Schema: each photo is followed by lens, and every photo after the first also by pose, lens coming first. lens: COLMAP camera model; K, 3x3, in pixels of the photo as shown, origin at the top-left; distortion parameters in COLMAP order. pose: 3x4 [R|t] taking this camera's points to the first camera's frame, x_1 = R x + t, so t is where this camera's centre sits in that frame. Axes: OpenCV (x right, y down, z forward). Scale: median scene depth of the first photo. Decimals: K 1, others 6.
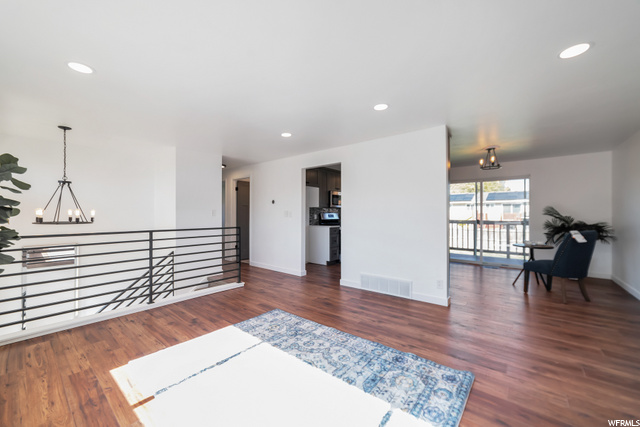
lens RADIAL K [[253.1, 0, 319.6], [0, 253.1, 214.3], [0, 0, 1]] dist [-0.004592, 0.000062]
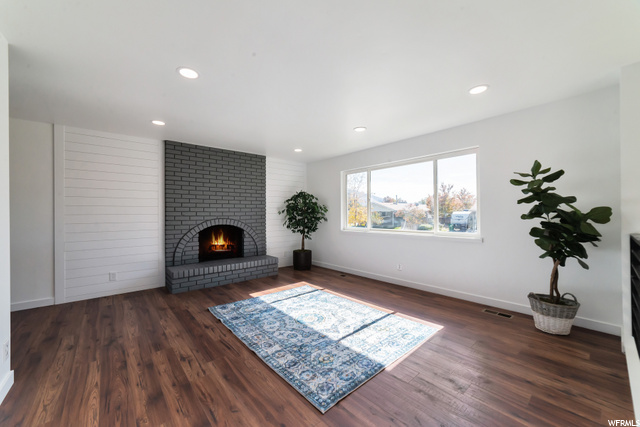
lens RADIAL K [[253.1, 0, 320.7], [0, 253.1, 212.8], [0, 0, 1]] dist [-0.004592, 0.000062]
pose [[-0.985129, 0.008458, 0.171605, -0.340828], [0.008184, 0.999964, -0.002304, 0.006559], [-0.171619, -0.000866, -0.985163, 2.001566]]
